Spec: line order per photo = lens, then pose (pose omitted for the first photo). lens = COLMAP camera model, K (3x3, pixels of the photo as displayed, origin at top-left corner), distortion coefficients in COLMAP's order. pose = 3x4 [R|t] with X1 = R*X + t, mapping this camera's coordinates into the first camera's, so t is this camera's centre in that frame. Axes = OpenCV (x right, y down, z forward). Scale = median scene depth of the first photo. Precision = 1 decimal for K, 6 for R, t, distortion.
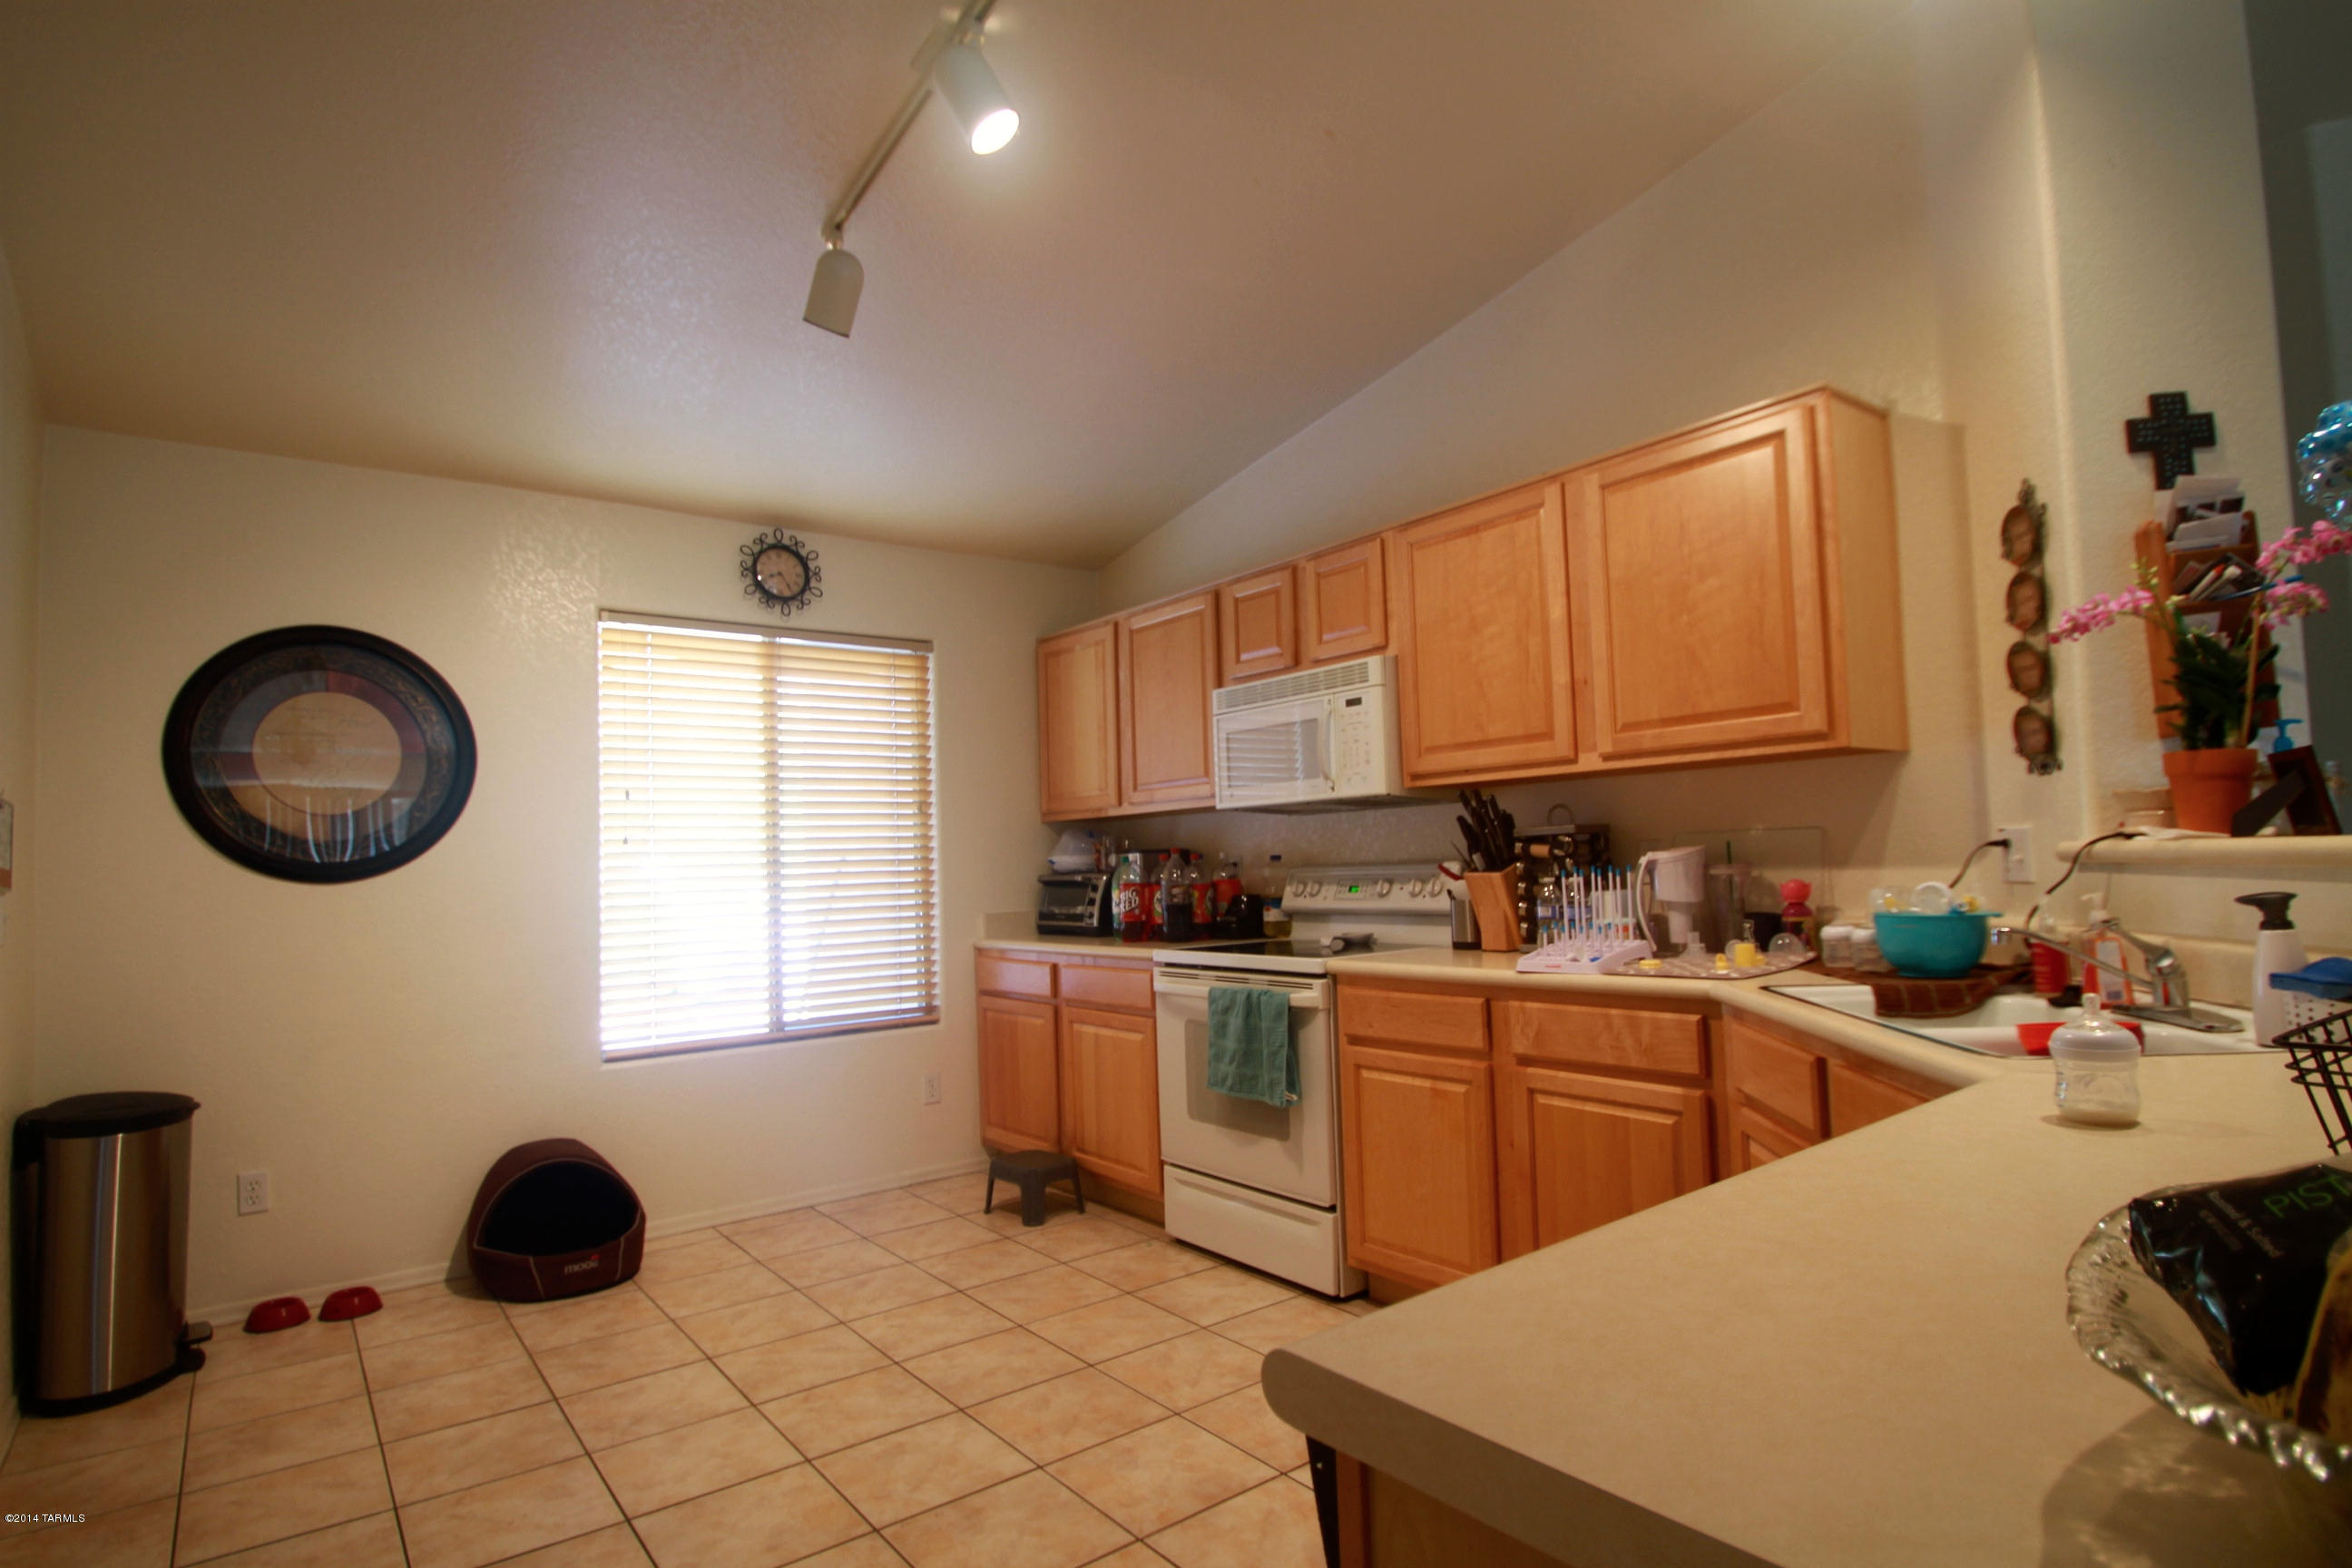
lens RADIAL K [[1183.9, 0, 1178.4], [0, 1183.9, 816.8], [0, 0, 1]] dist [-0.024593, 0.000057]
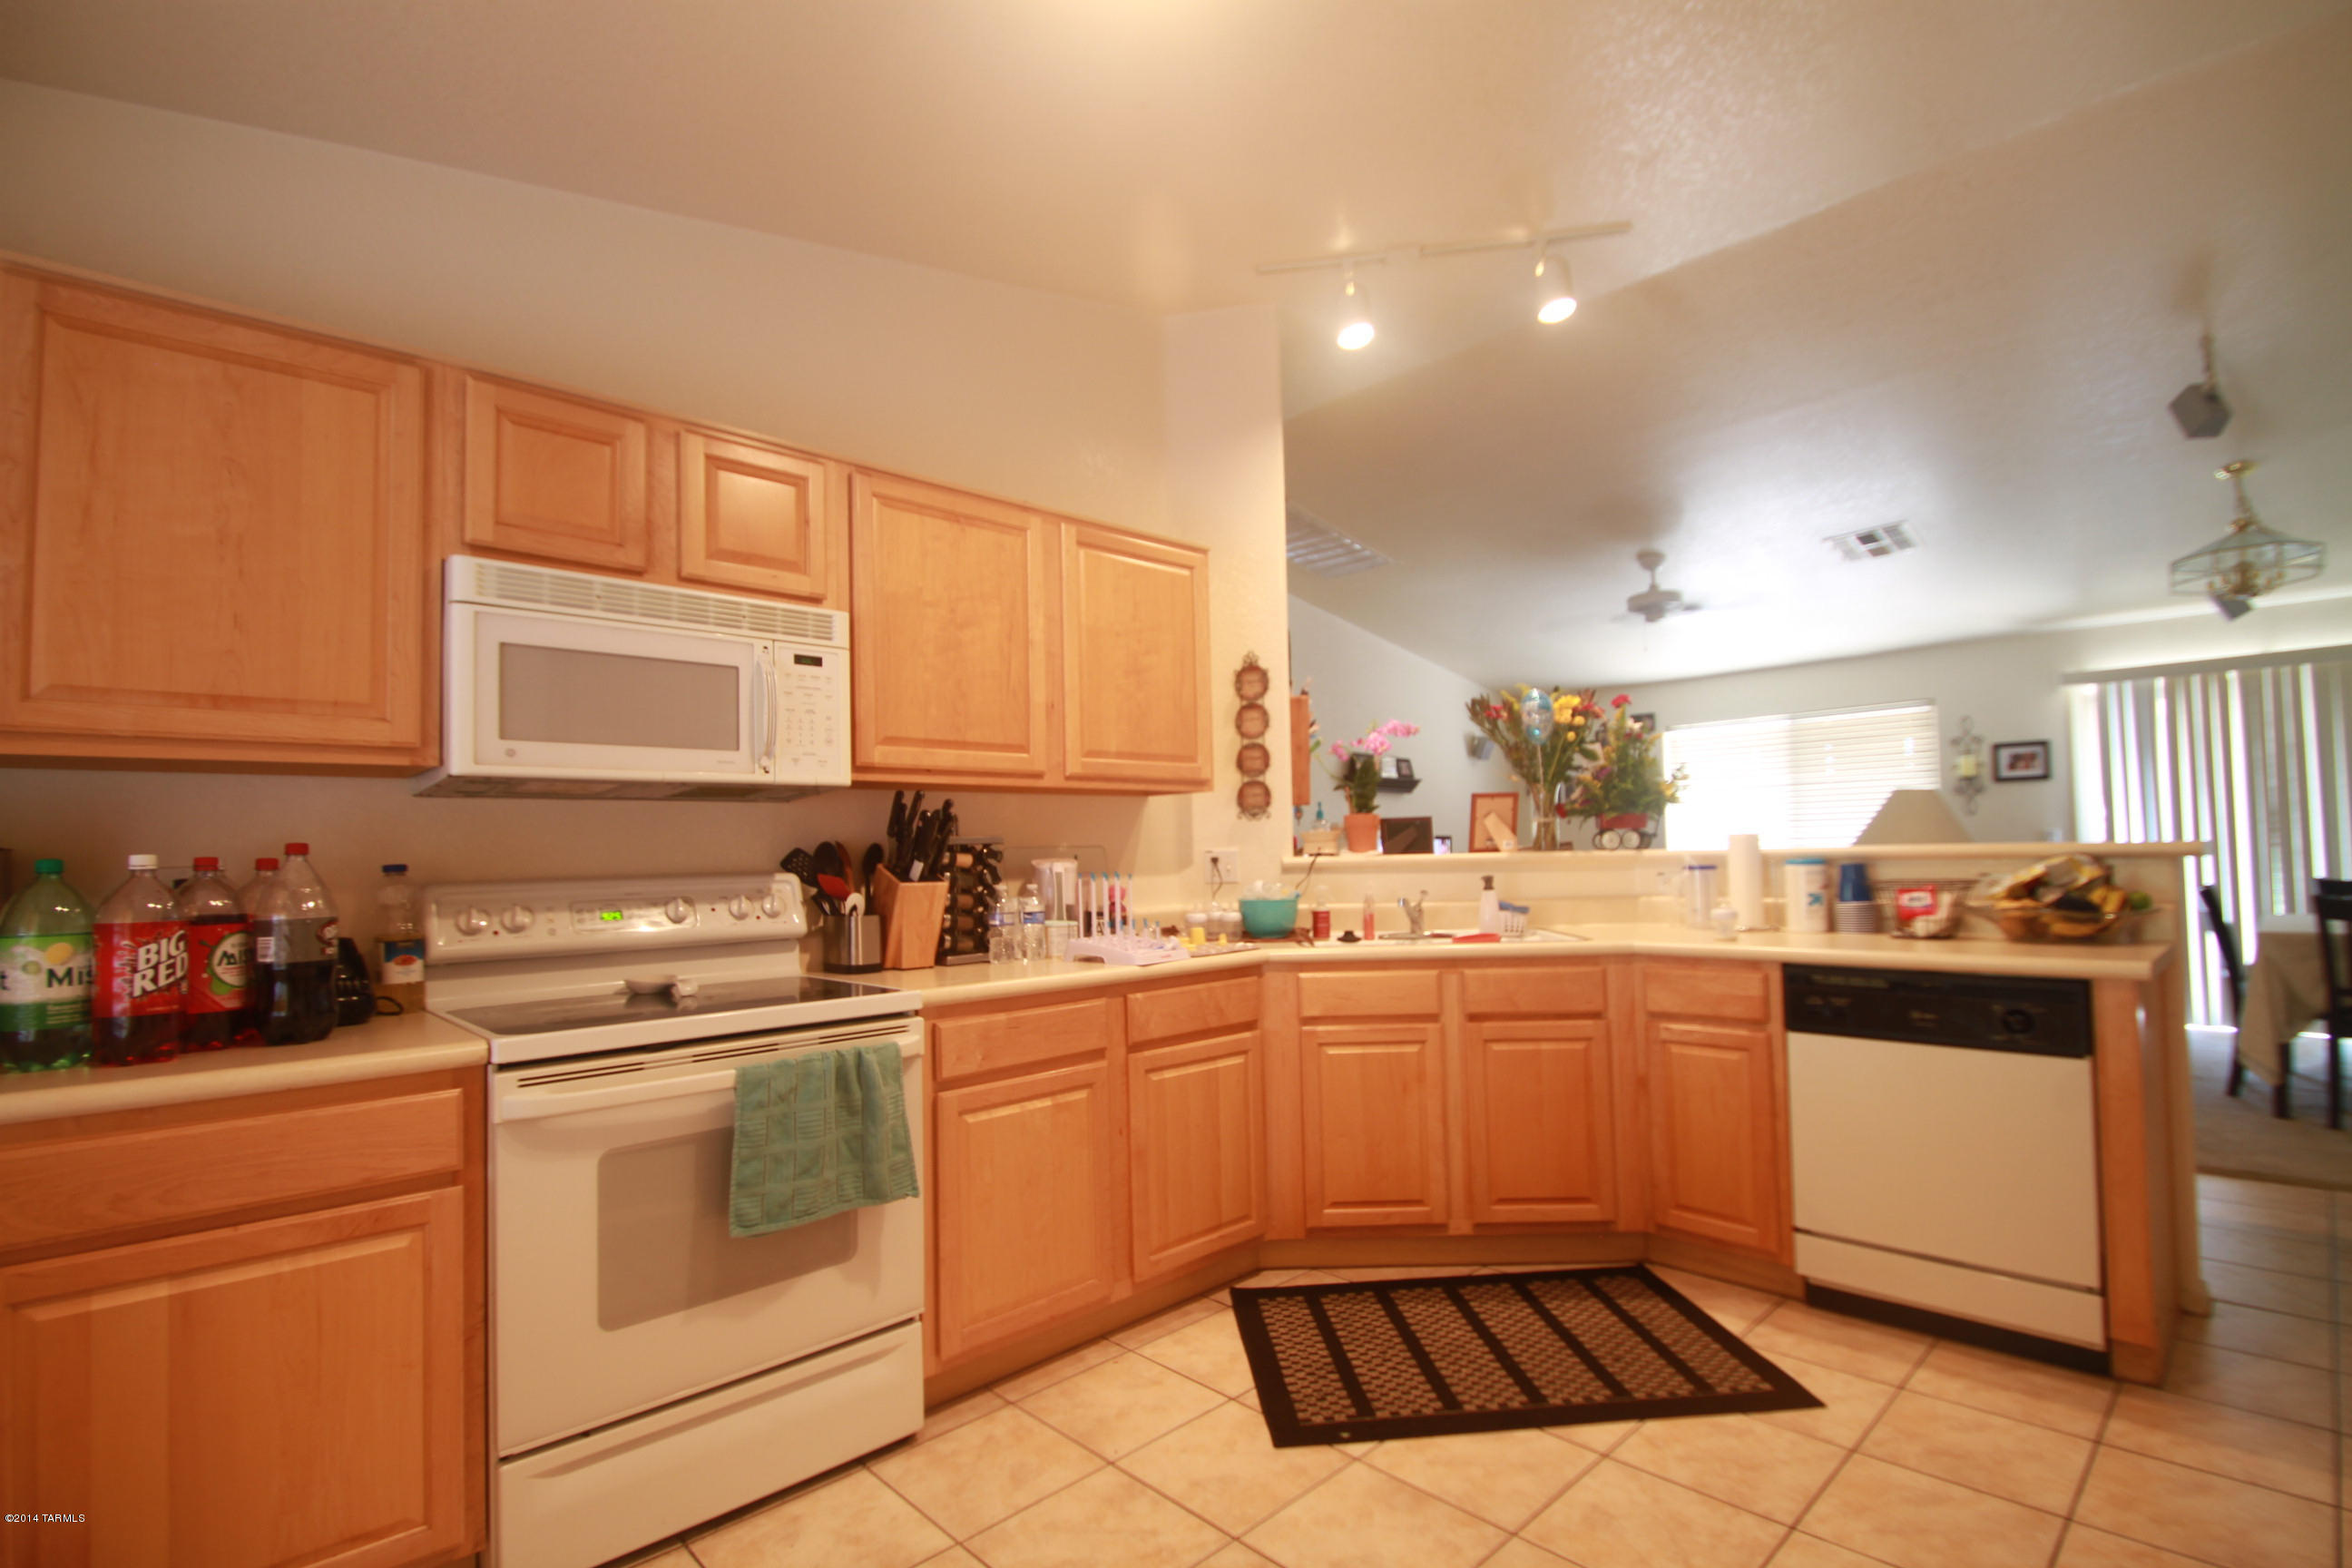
lens RADIAL K [[1107.9, 0, 1184.9], [0, 1107.9, 821.1], [0, 0, 1]] dist [0.001702, -0.000055]
pose [[-0.108222, 0.067460, 0.991835, -0.603453], [-0.013746, 0.997498, -0.069345, 0.054579], [-0.994032, -0.021138, -0.107024, 0.867696]]
